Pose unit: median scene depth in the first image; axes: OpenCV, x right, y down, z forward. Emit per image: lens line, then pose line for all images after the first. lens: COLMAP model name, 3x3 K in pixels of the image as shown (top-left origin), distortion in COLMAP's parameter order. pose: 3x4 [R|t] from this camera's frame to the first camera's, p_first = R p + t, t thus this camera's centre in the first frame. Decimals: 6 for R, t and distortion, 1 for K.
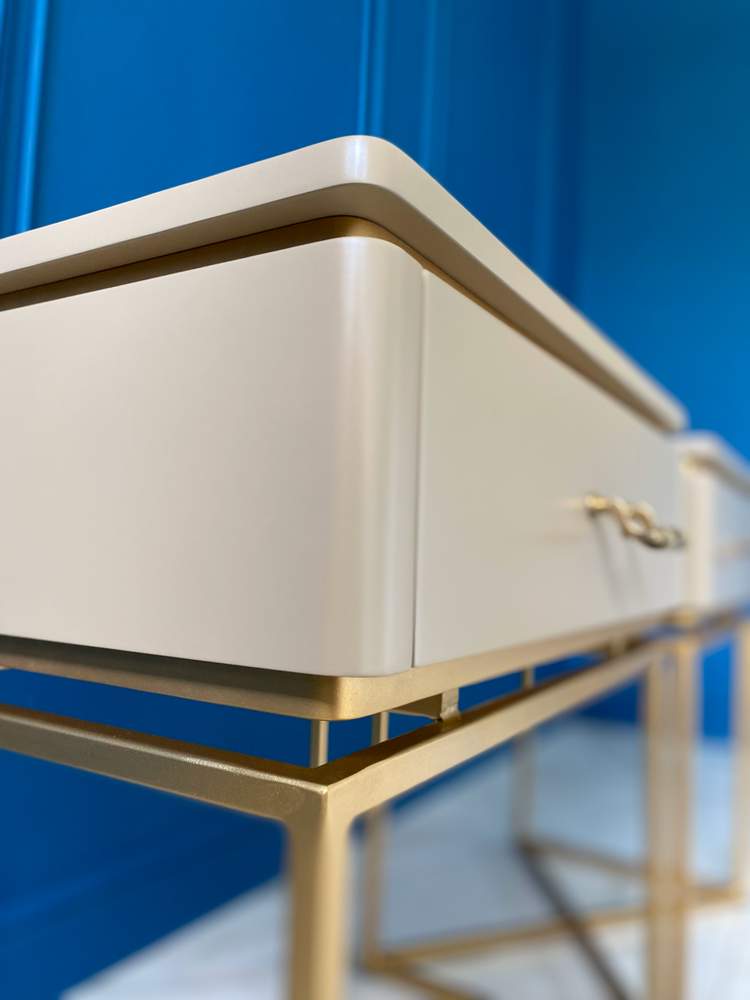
lens RADIAL K [[774.8, 0, 371.3], [0, 774.8, 499.5], [0, 0, 1]] dist [-0.026954, -0.002588]
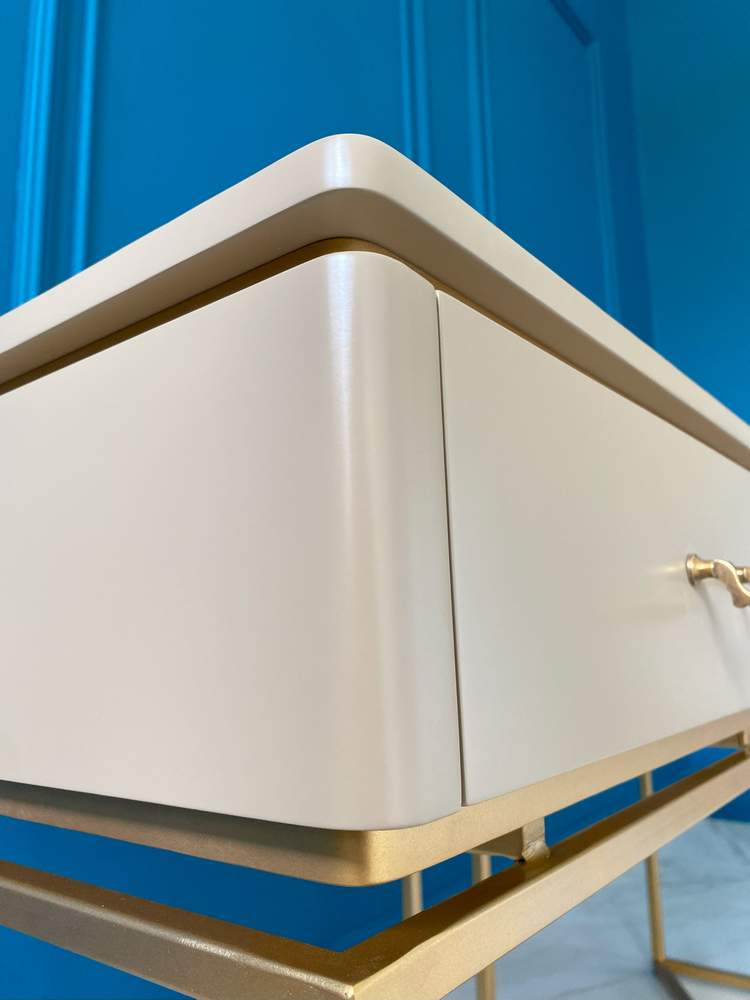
lens RADIAL K [[774.8, 0, 380.8], [0, 774.8, 497.9], [0, 0, 1]] dist [-0.026954, -0.002588]
pose [[0.990088, -0.088942, -0.108699, 0.078419], [0.076275, 0.990362, -0.115607, 0.005016], [0.117934, 0.106170, 0.987329, 0.226667]]
